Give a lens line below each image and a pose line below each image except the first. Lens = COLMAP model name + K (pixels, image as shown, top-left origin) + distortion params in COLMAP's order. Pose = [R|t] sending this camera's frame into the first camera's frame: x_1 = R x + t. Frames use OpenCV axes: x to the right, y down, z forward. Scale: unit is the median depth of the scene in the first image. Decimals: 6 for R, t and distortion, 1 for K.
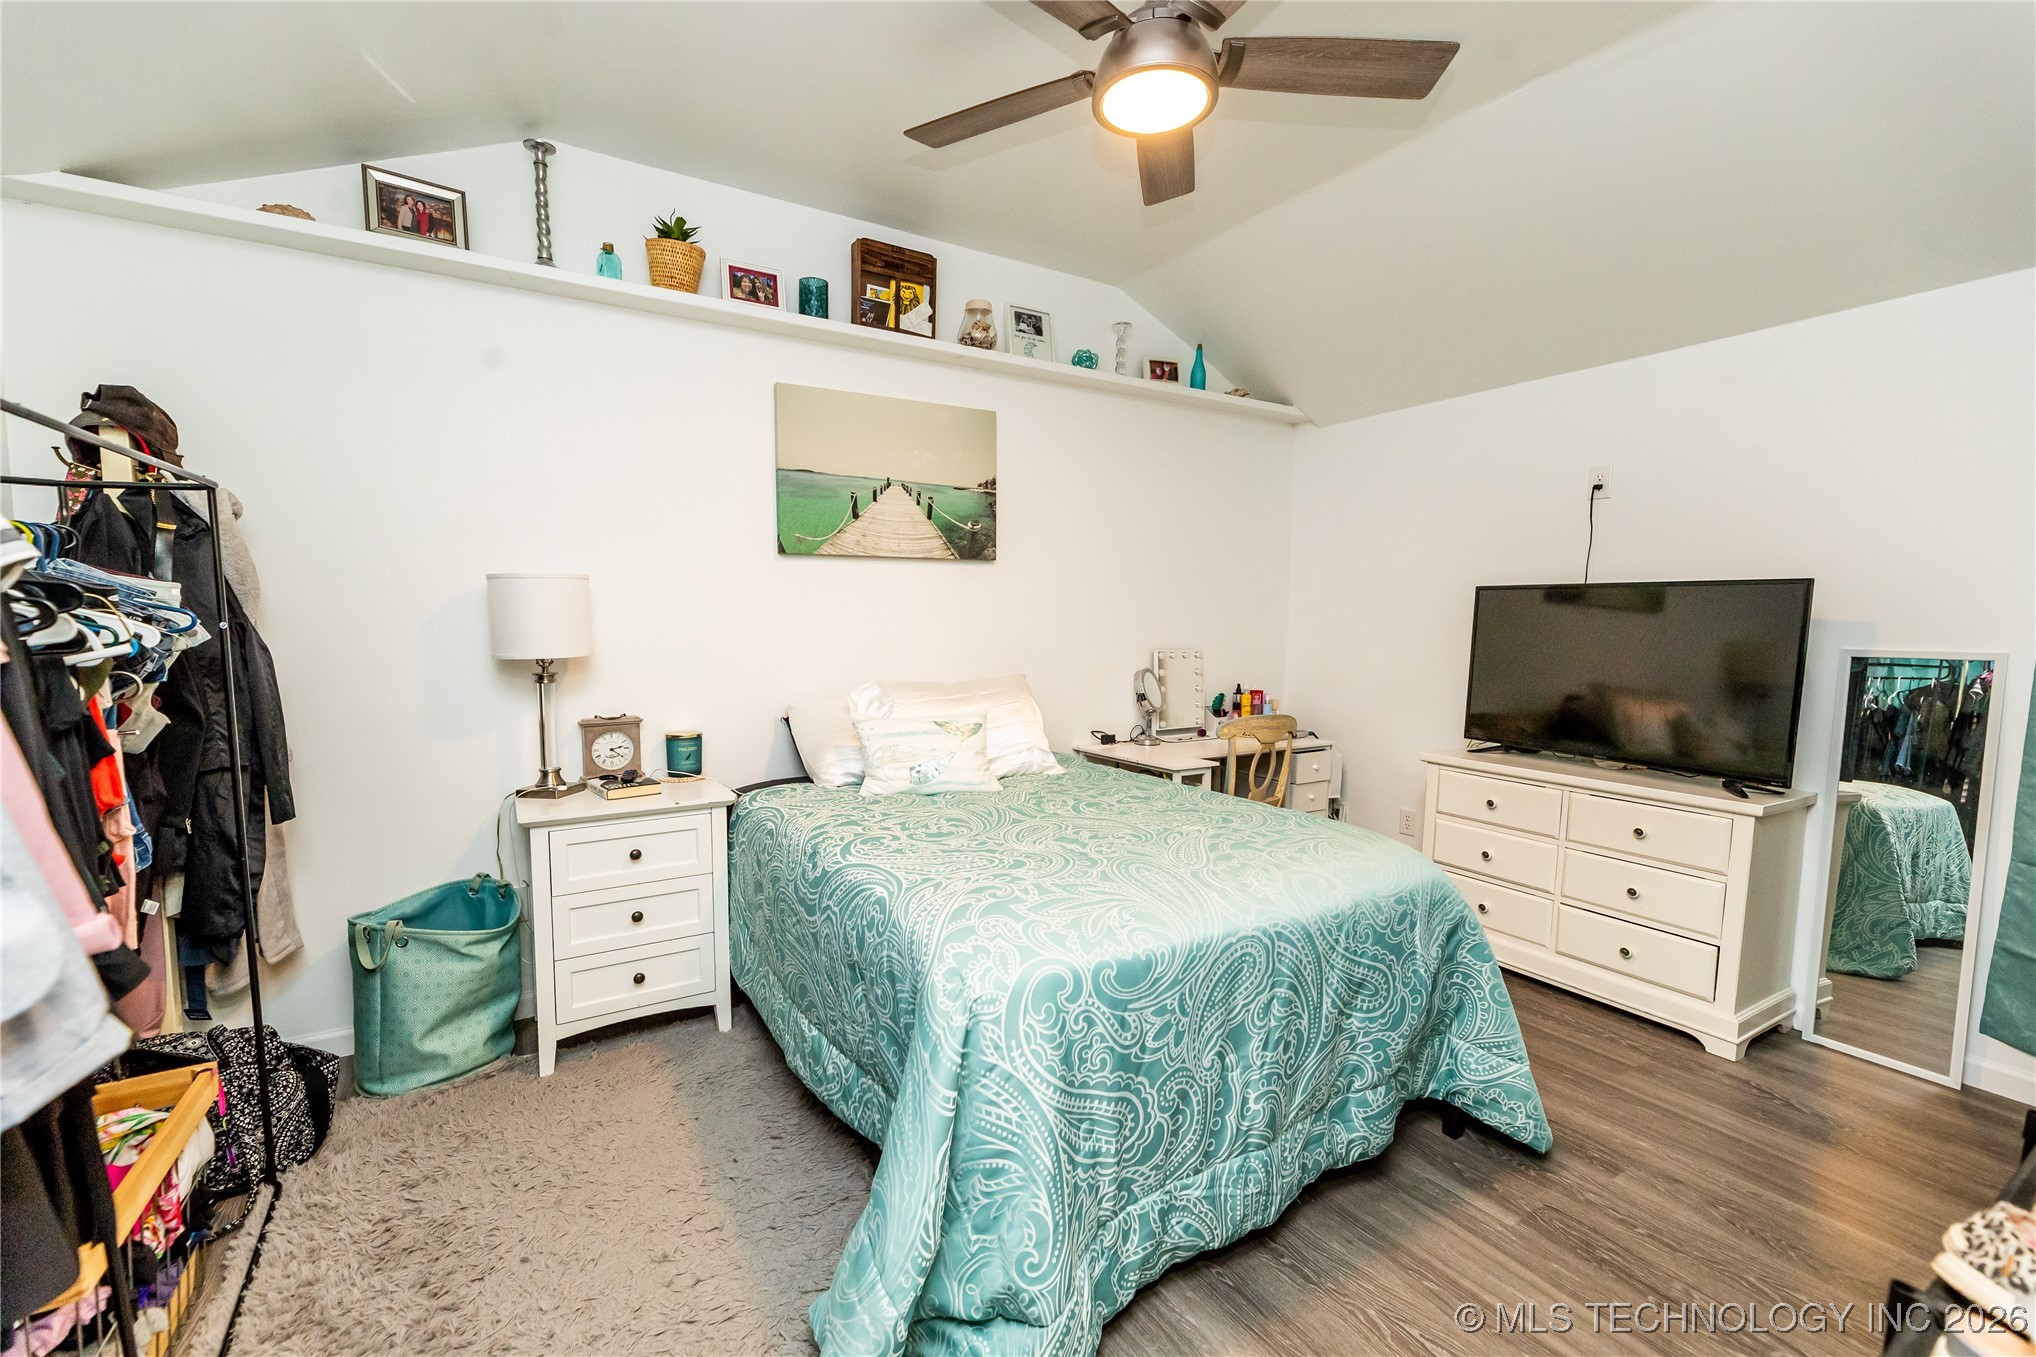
lens RADIAL K [[827.1, 0, 1019.7], [0, 827.1, 694.9], [0, 0, 1]] dist [-0.010138, -0.000451]
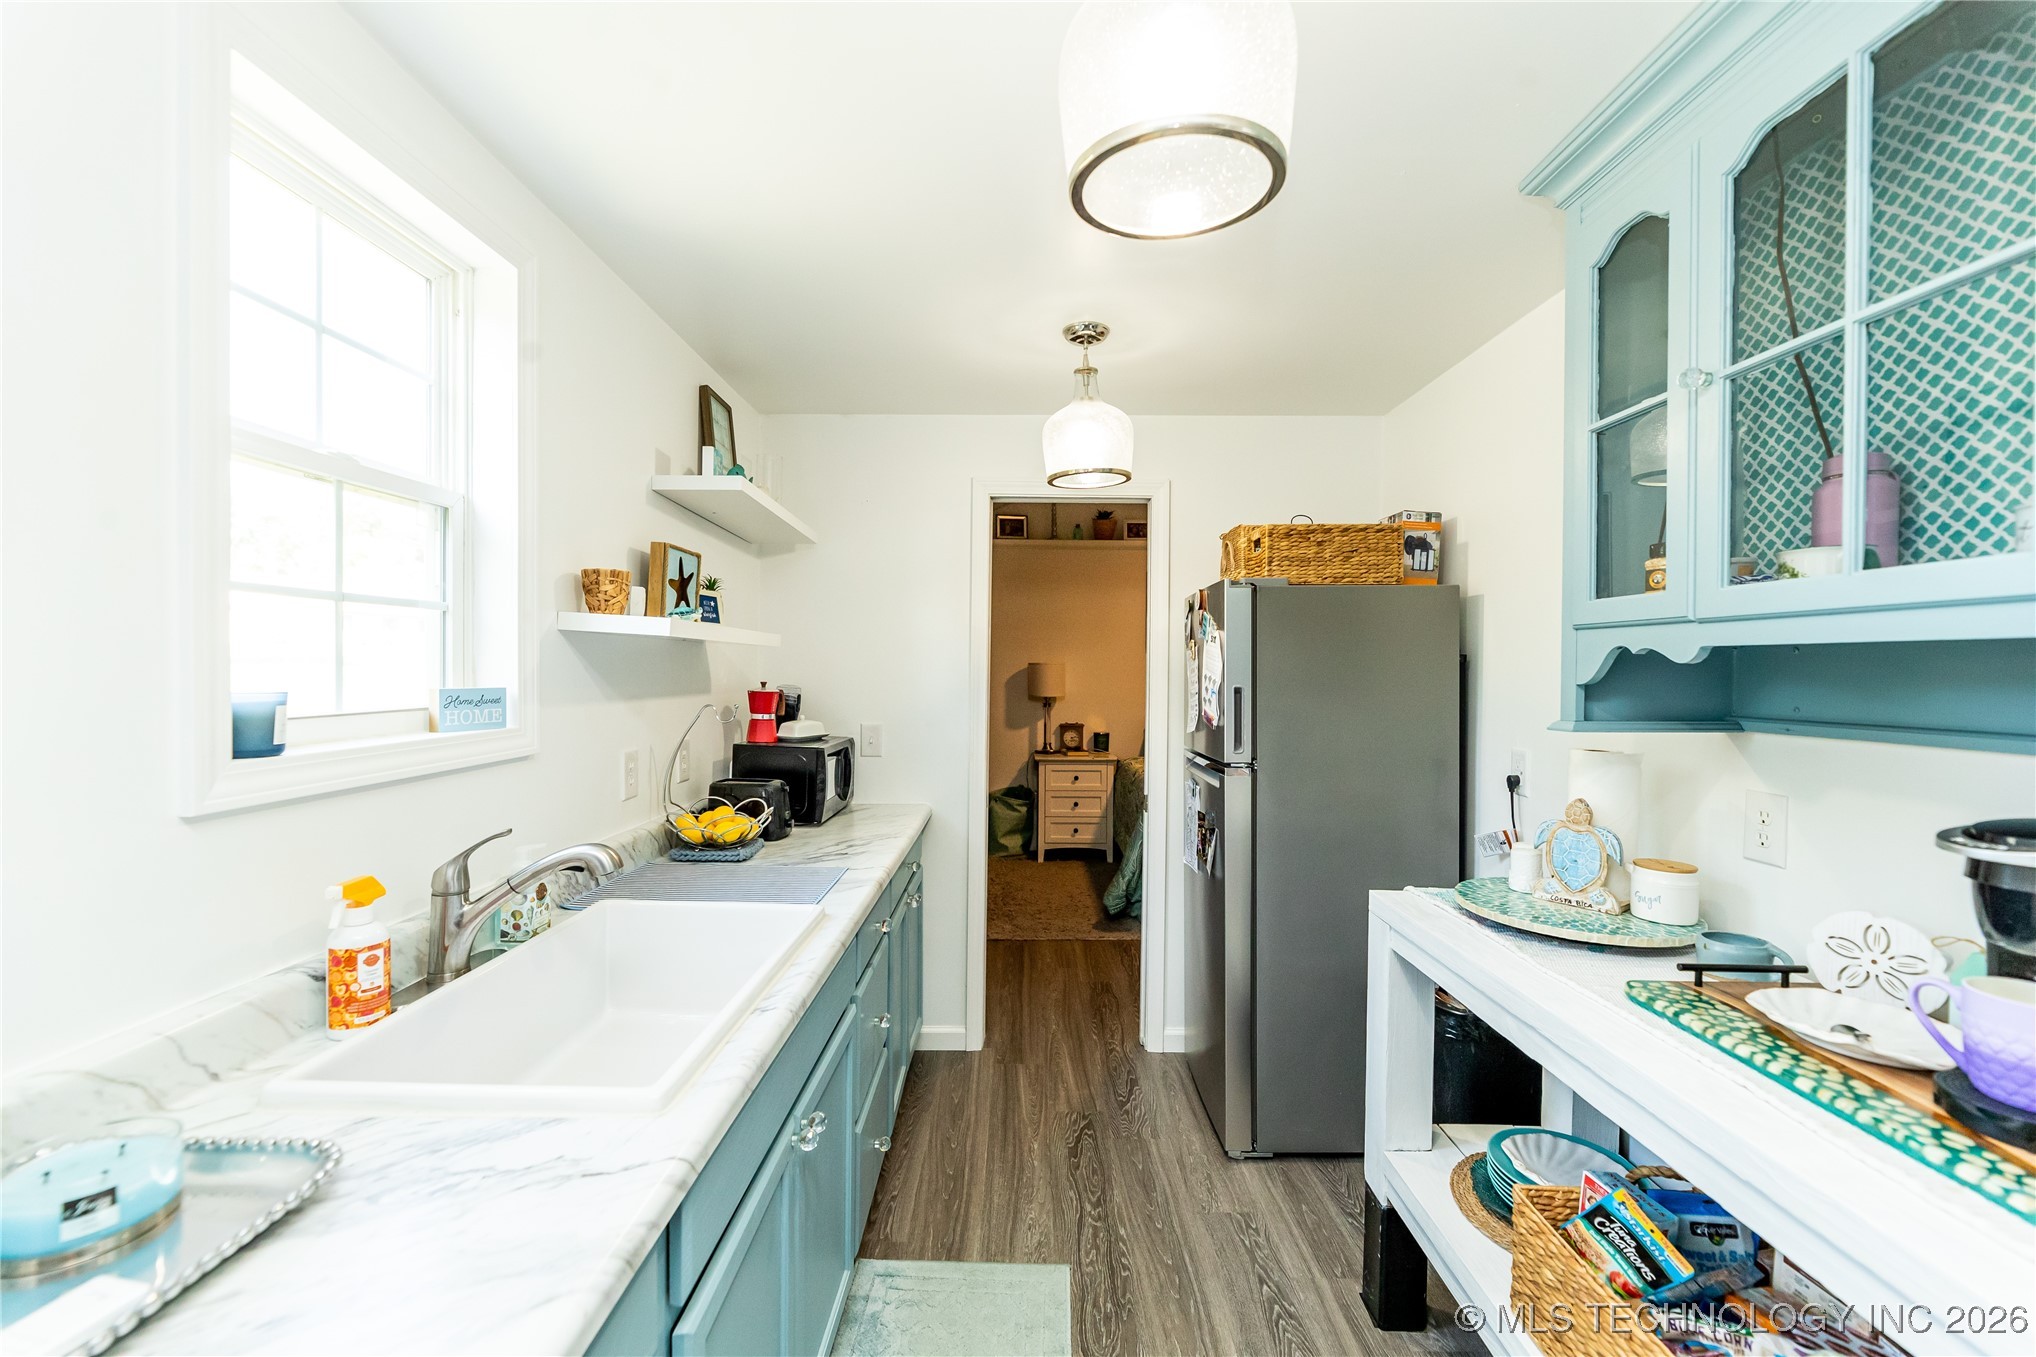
lens RADIAL K [[827.1, 0, 1014.7], [0, 827.1, 679.3], [0, 0, 1]] dist [-0.010138, -0.000451]
pose [[0.853205, 0.003792, -0.521562, 0.615340], [-0.046043, 0.996617, -0.068073, 0.076275], [0.519540, 0.082095, 0.850493, -1.128714]]
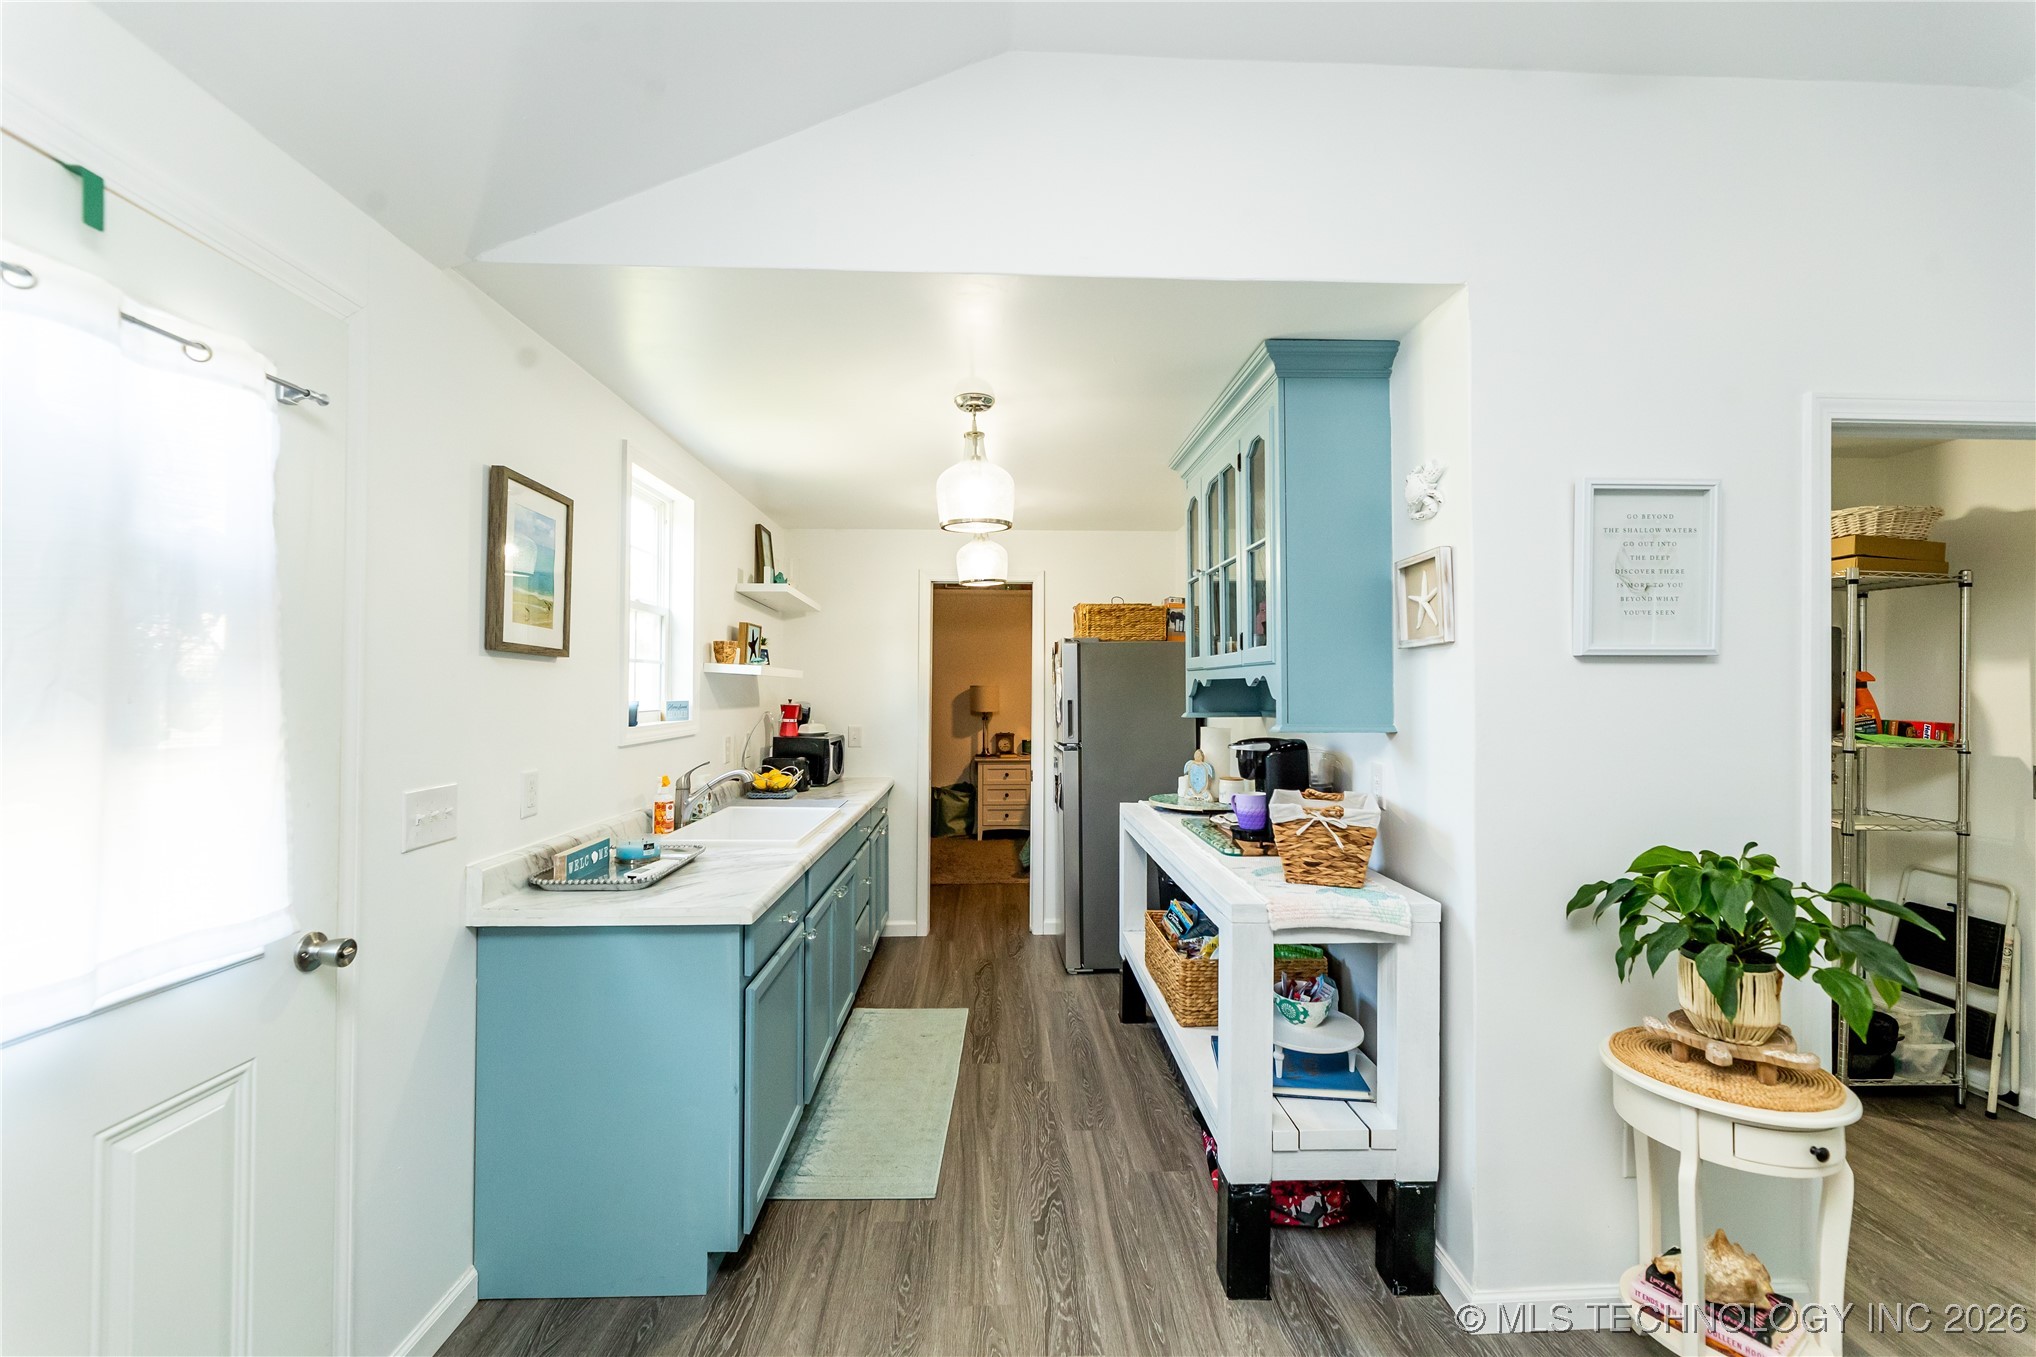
lens RADIAL K [[827.1, 0, 1017.9], [0, 827.1, 679.8], [0, 0, 1]] dist [-0.010138, -0.000451]
pose [[0.877636, -0.013665, -0.479134, 1.030291], [-0.036485, 0.994789, -0.095201, 0.128732], [0.477938, 0.101033, 0.872564, -1.673771]]
